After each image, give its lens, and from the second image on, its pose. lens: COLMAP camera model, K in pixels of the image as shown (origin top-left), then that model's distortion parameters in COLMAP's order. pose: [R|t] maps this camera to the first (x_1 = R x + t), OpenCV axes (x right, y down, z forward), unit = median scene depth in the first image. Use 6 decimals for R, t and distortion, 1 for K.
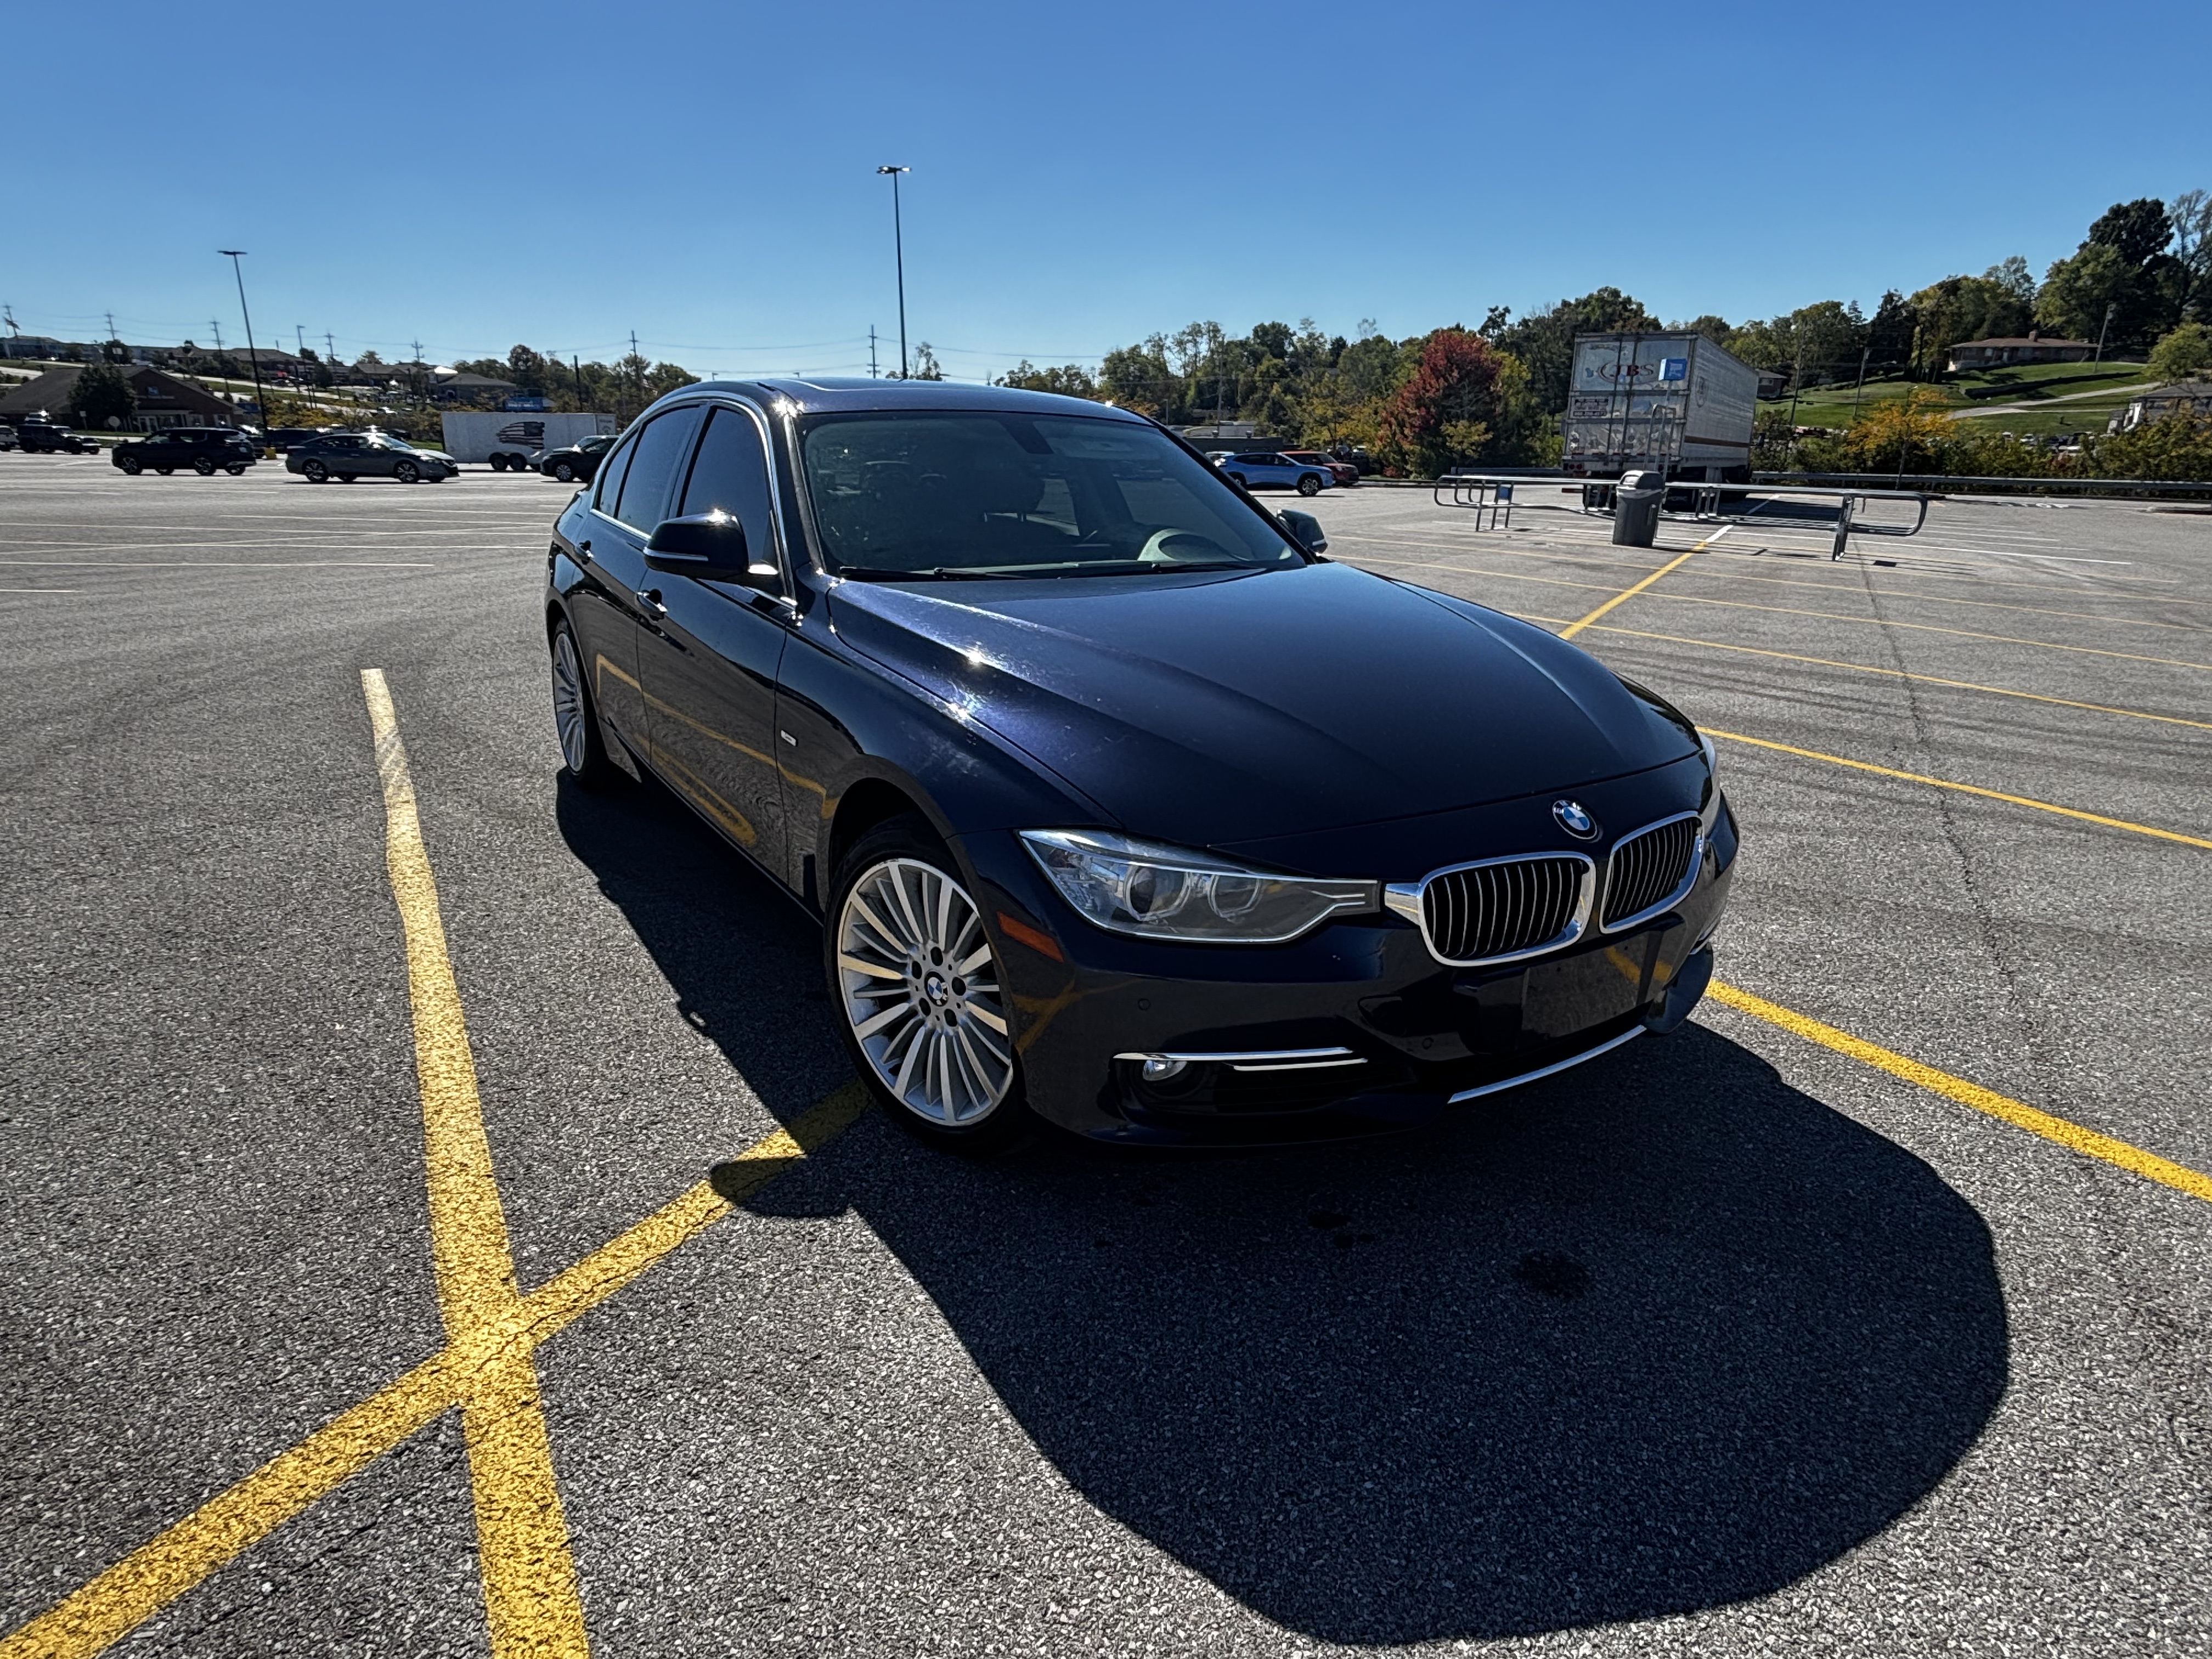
lens RADIAL K [[1211.1, 0, 1106.0], [0, 1211.1, 829.5], [0, 0, 1]] dist [-0.004912, -0.000648]
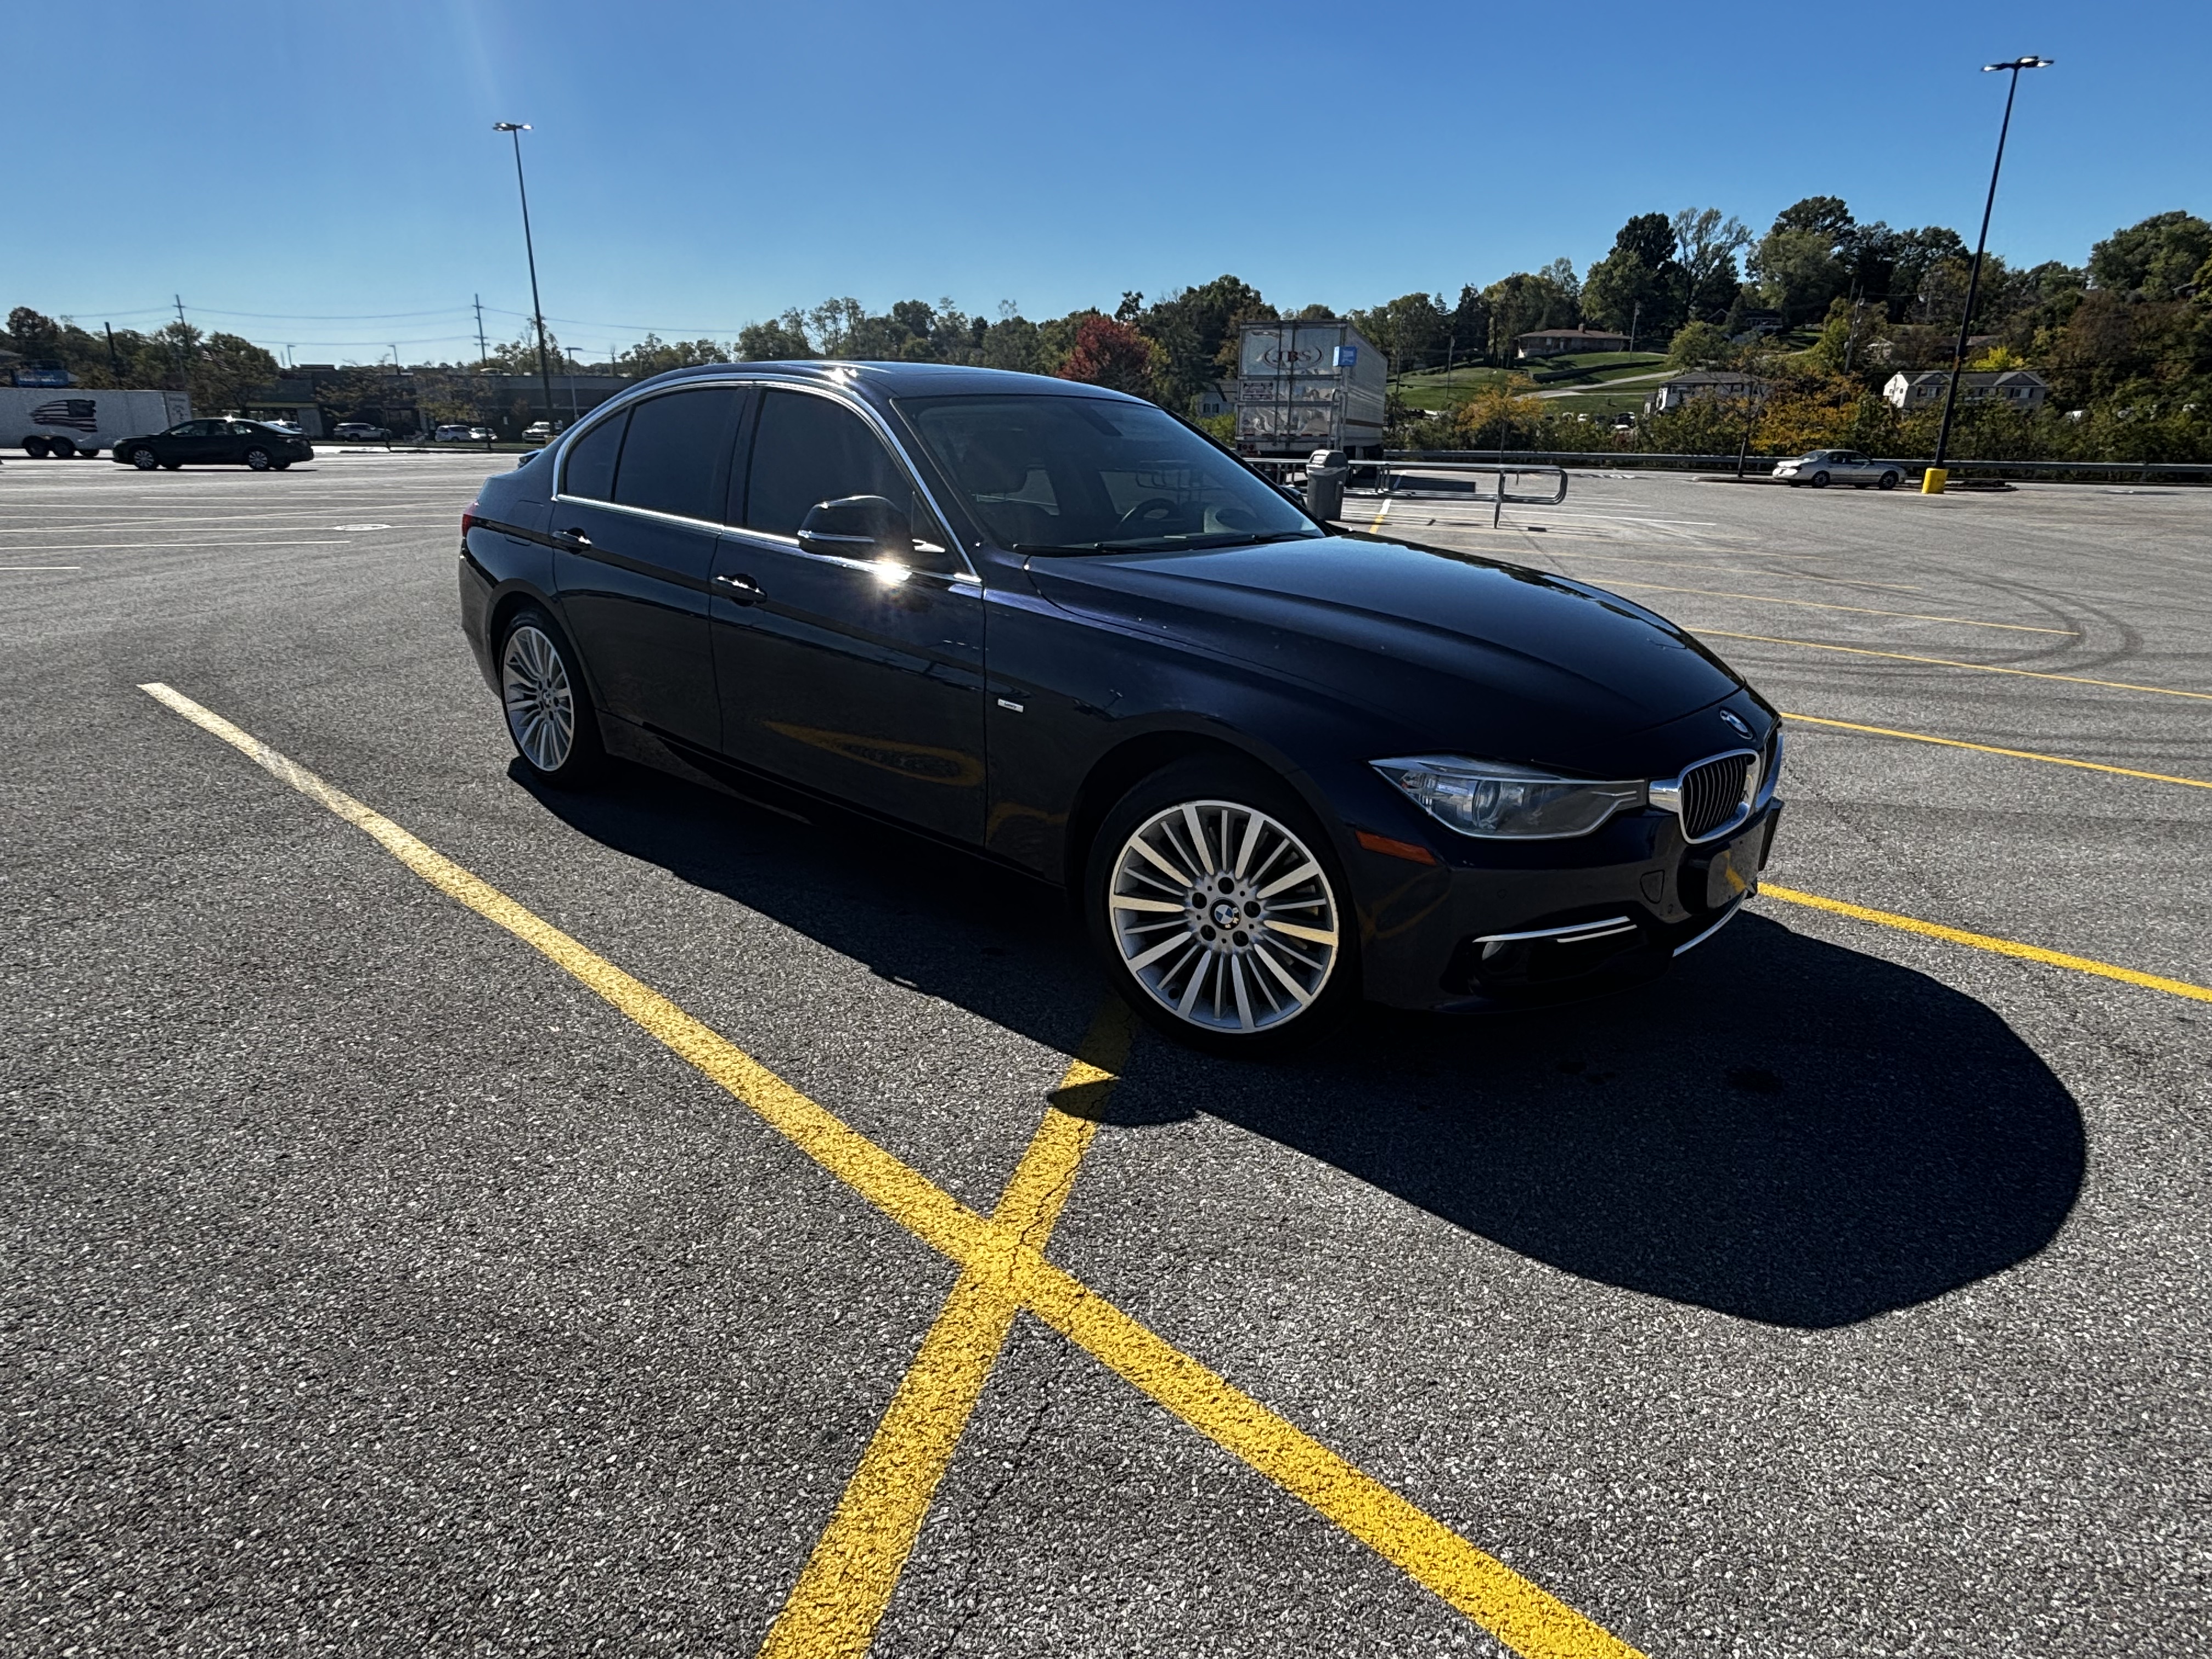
lens RADIAL K [[1194.0, 0, 1106.0], [0, 1194.0, 829.5], [0, 0, 1]] dist [0.013803, -0.015792]
pose [[0.966725, -0.082337, 0.242204, -0.411547], [0.078058, 0.996577, 0.027227, 0.010617], [-0.243617, -0.007415, 0.969843, -0.045137]]
